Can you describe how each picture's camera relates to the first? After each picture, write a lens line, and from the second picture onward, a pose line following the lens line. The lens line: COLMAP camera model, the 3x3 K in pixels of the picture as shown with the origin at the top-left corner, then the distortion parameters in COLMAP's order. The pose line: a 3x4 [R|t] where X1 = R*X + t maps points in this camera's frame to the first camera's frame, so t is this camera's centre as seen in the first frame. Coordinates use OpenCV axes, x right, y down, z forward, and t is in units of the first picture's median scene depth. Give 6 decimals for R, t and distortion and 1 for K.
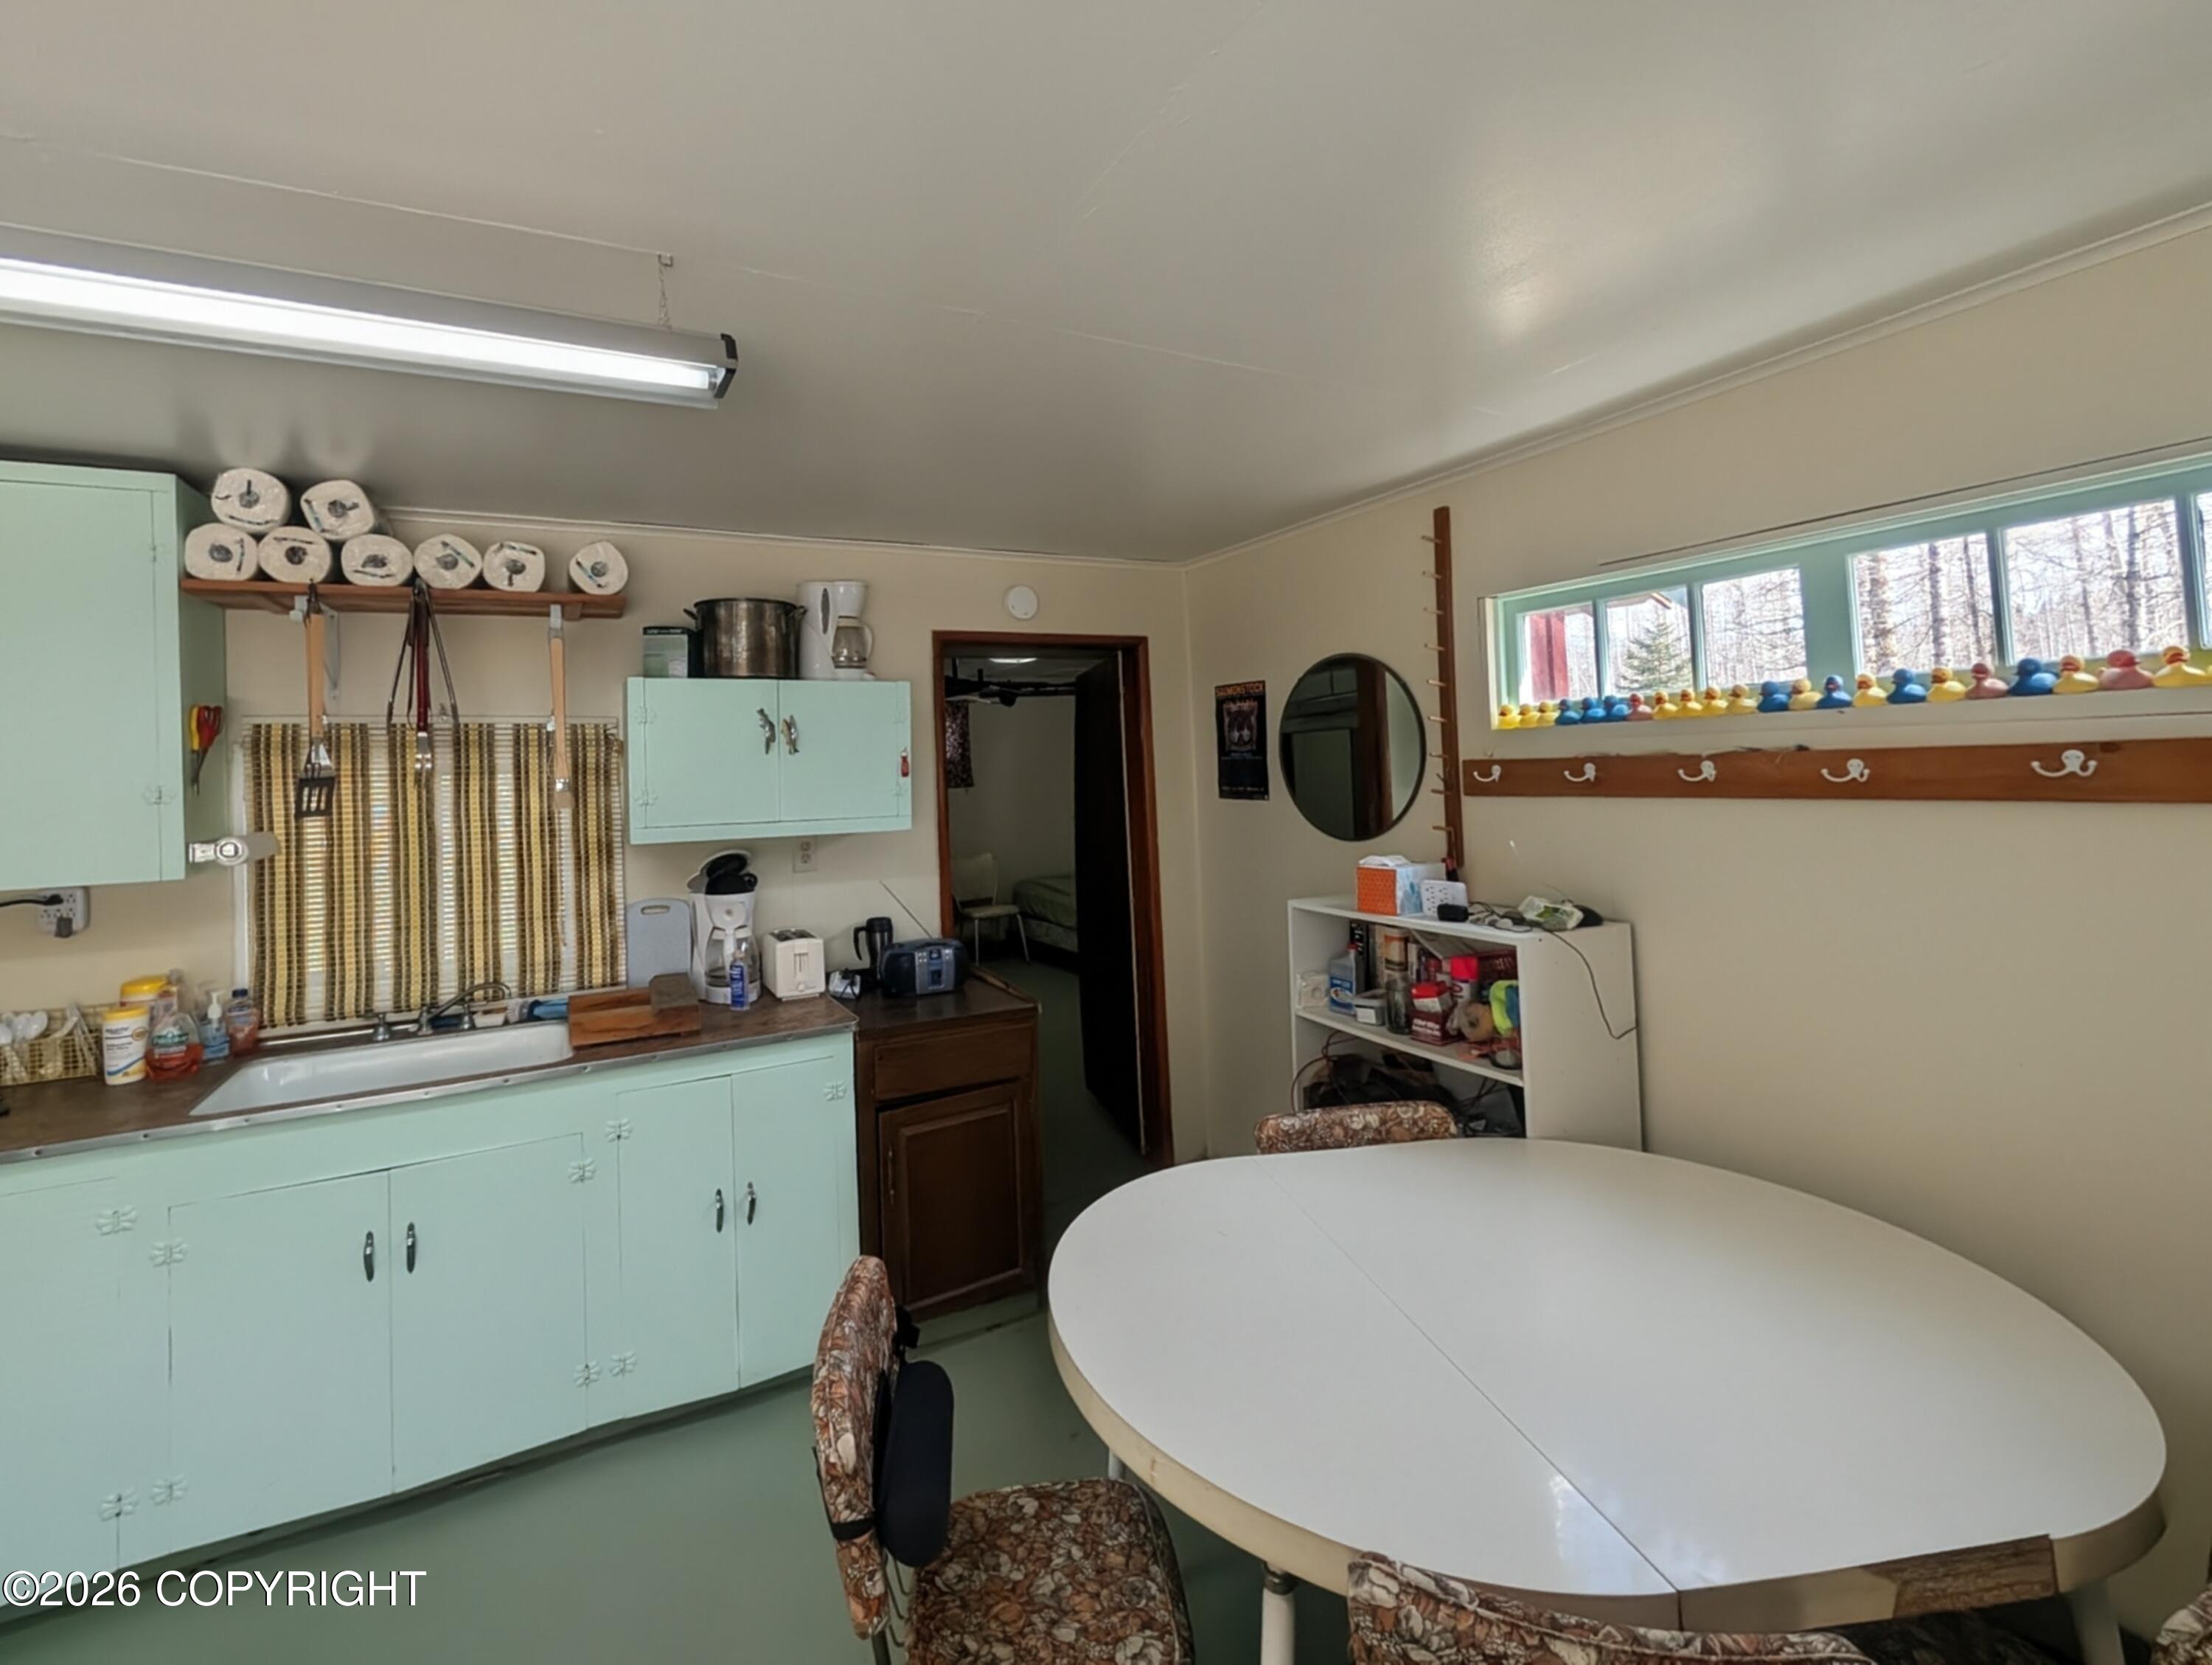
lens RADIAL K [[931.6, 0, 989.3], [0, 931.6, 736.3], [0, 0, 1]] dist [-0.001362, 0.000113]
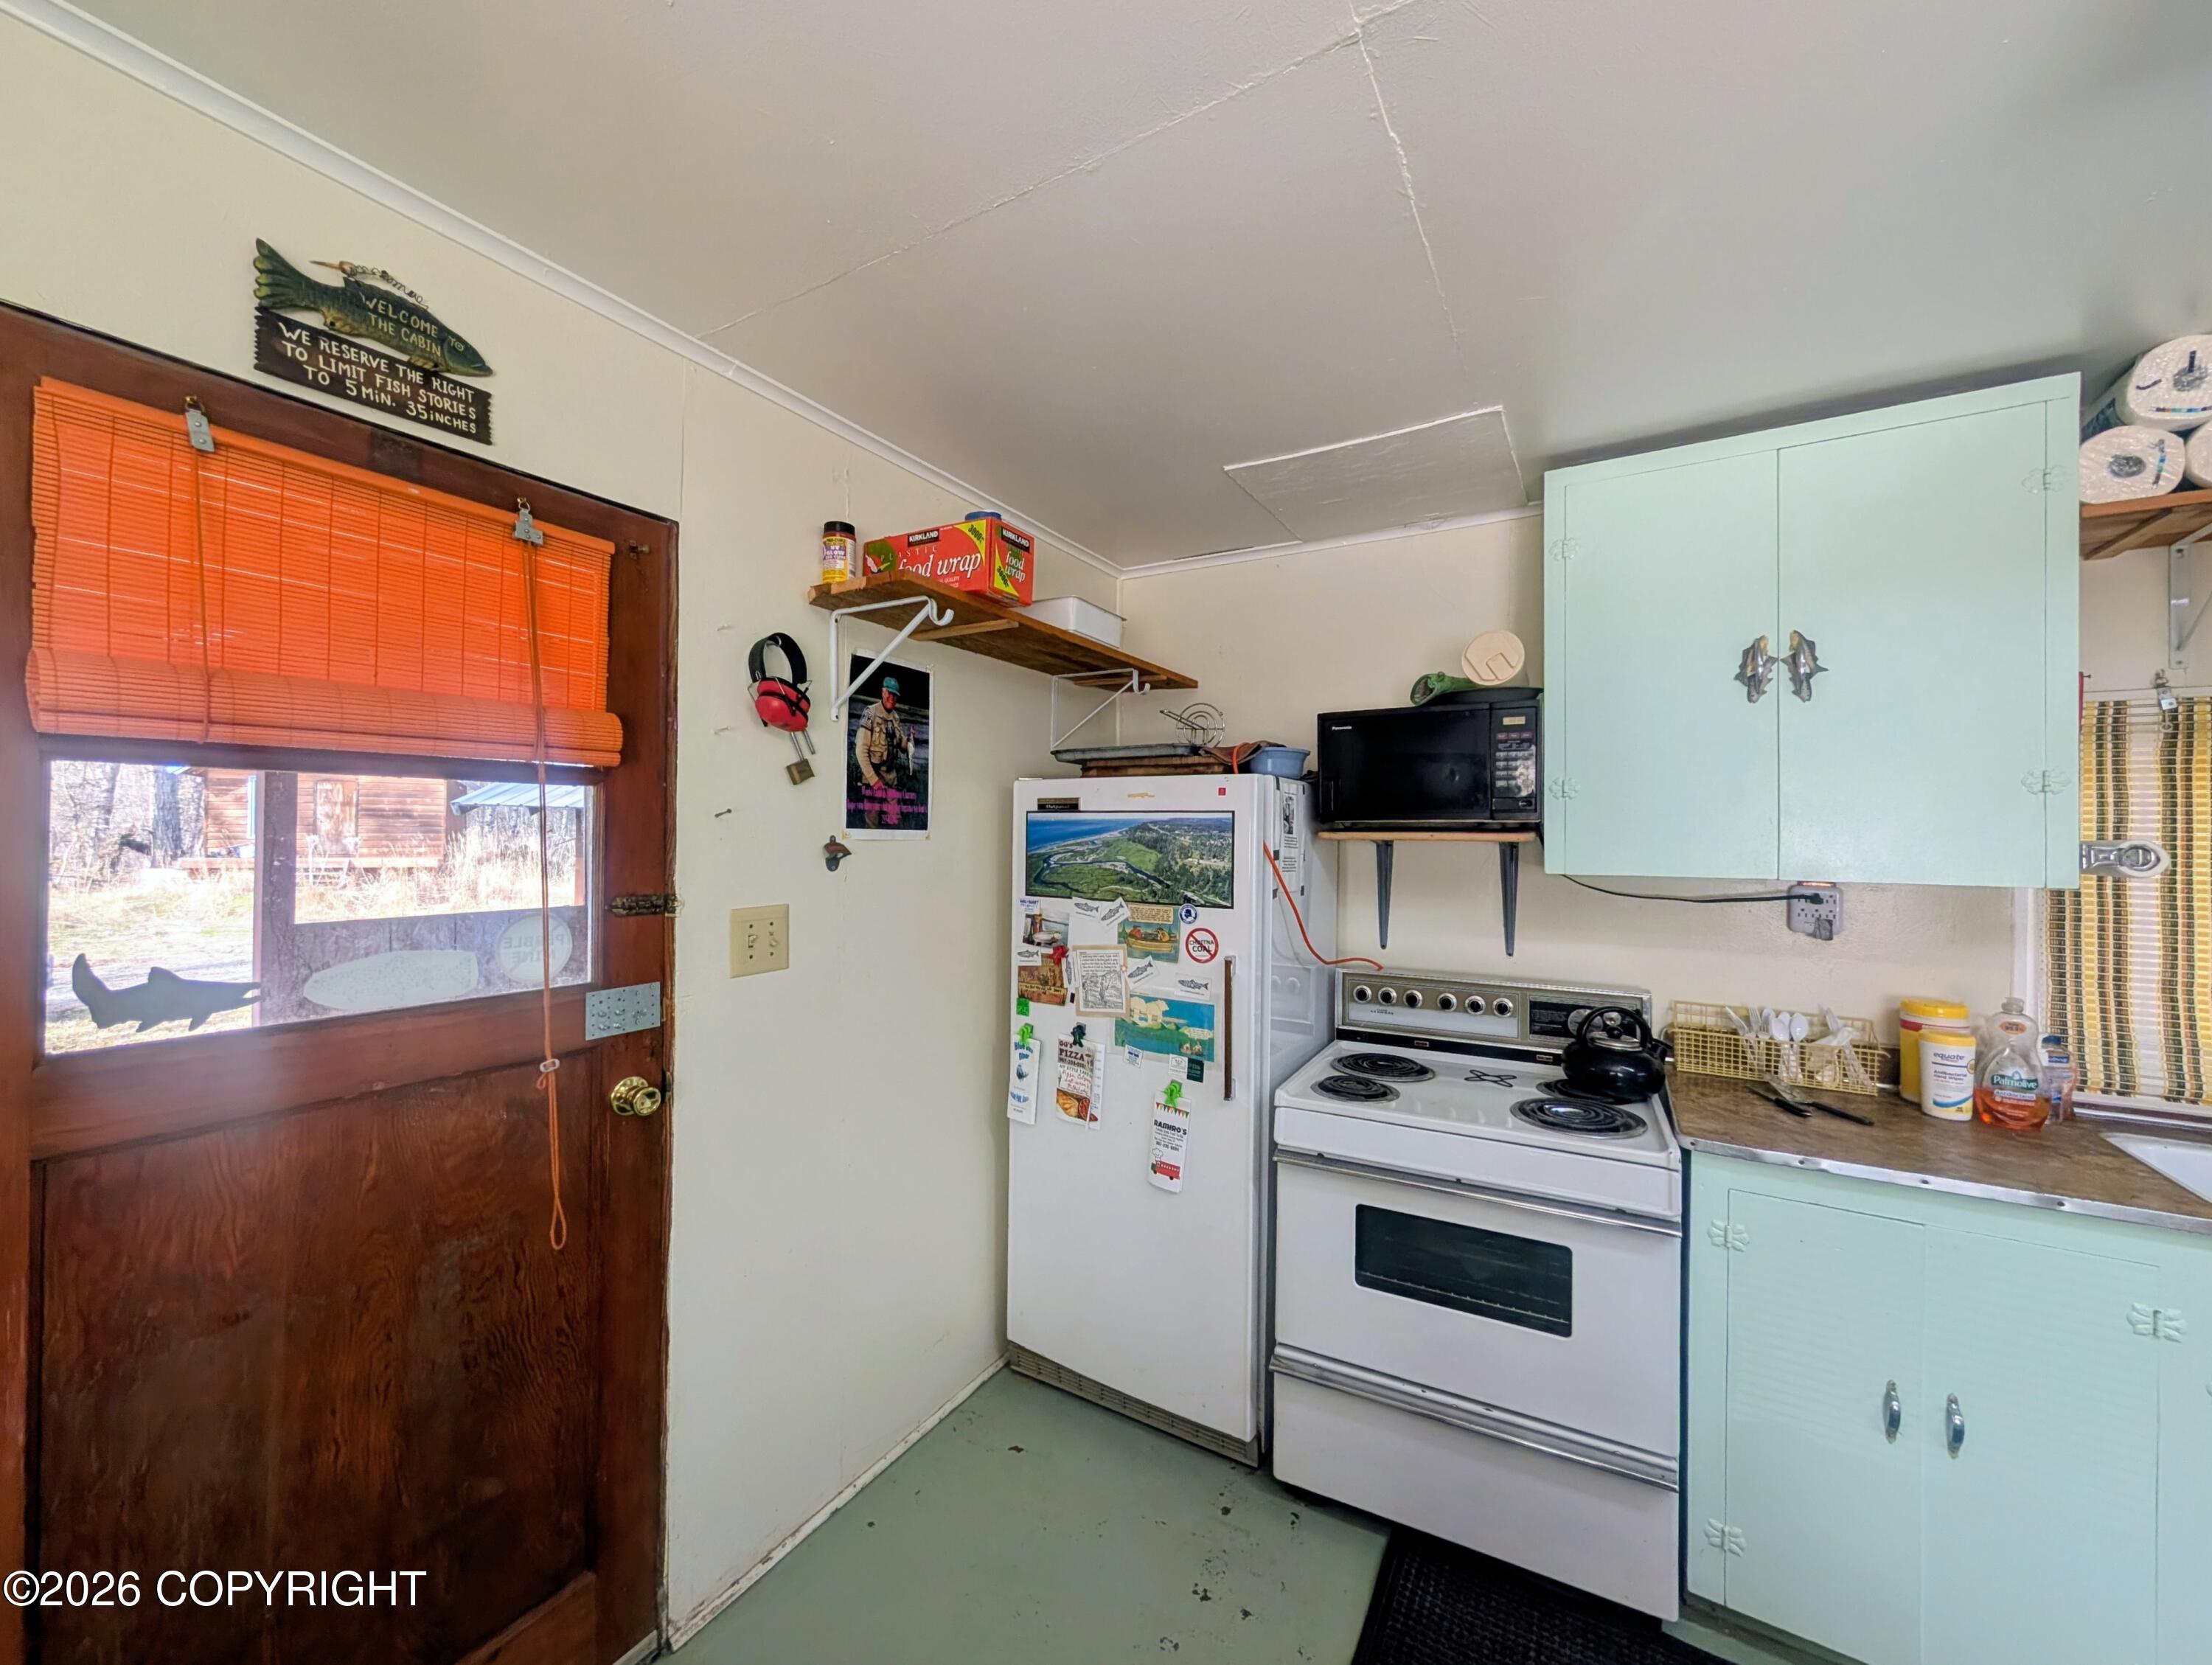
lens RADIAL K [[837.8, 0, 1119.9], [0, 837.8, 833.4], [0, 0, 1]] dist [-0.000713, -0.000284]
pose [[0.572158, 0.037284, -0.819295, -0.692377], [-0.003715, 0.999074, 0.042870, 0.072775], [0.820135, -0.021485, 0.571767, -0.064207]]
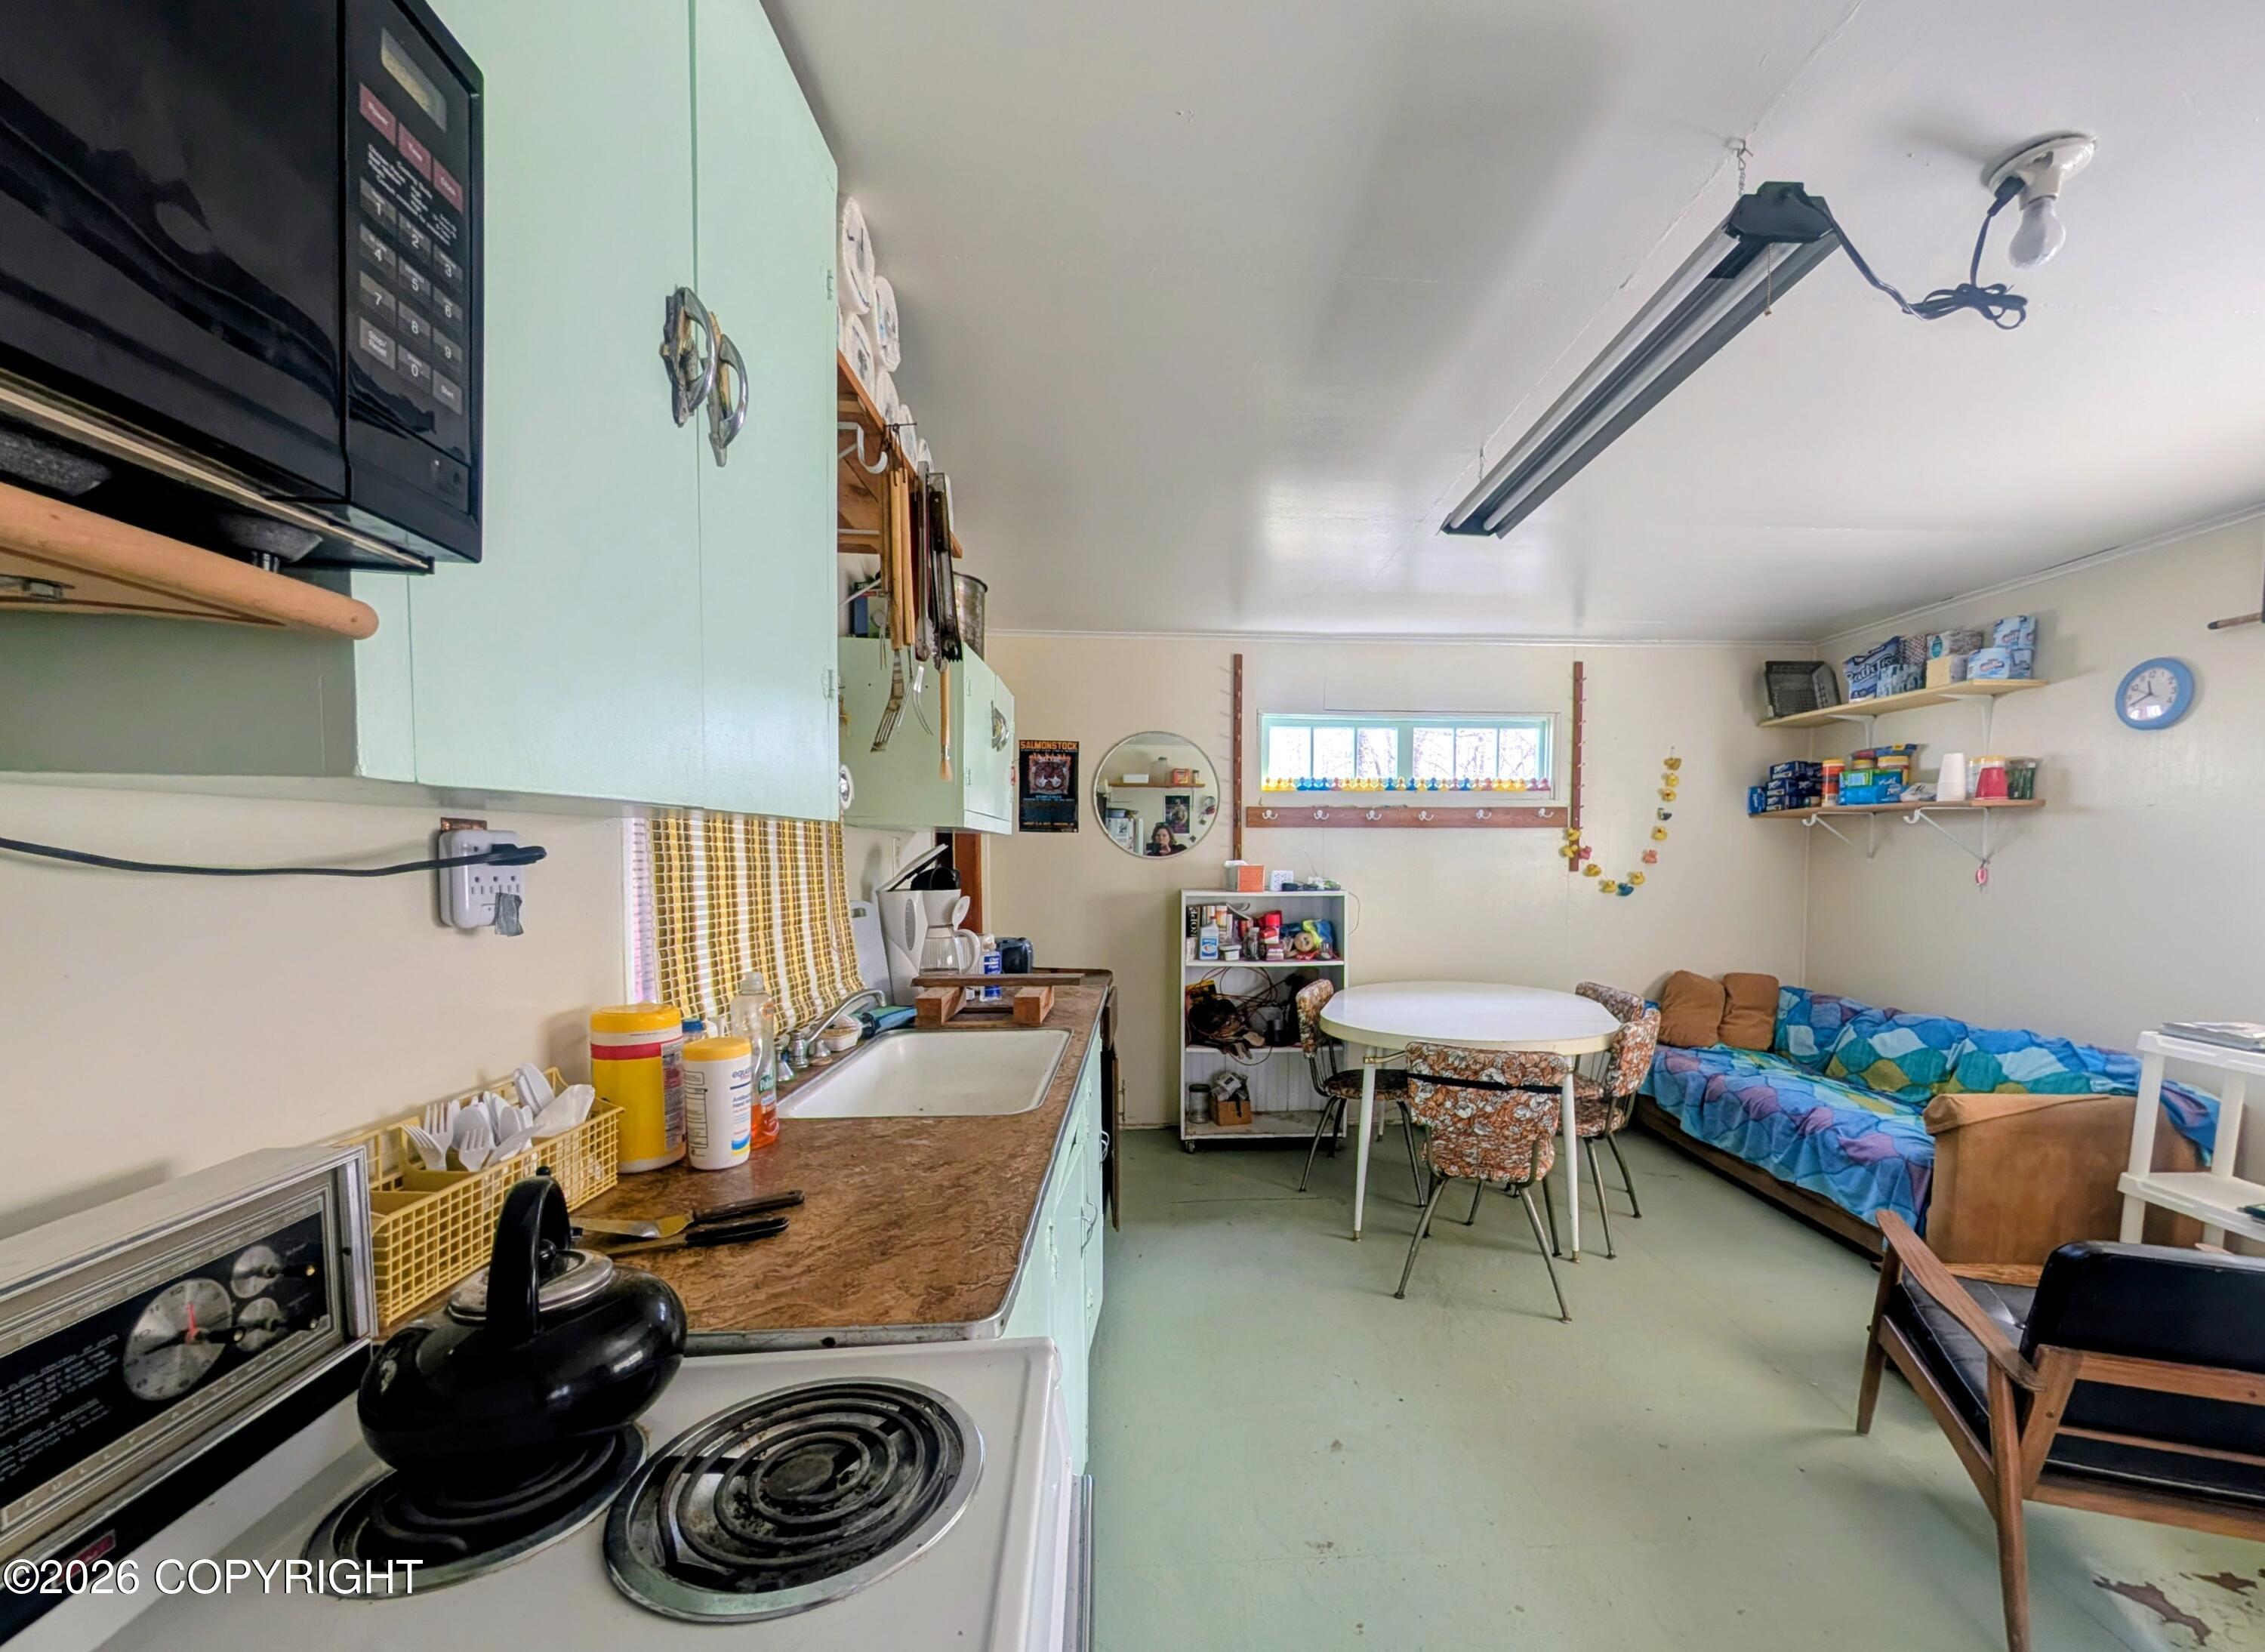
lens RADIAL K [[951.1, 0, 1216.4], [0, 951.1, 907.2], [0, 0, 1]] dist [-0.002895, -0.000062]
pose [[0.349113, -0.019855, 0.936870, -1.288516], [-0.047214, 0.998133, 0.038747, 0.161613], [-0.935890, -0.057761, 0.347524, 0.479054]]
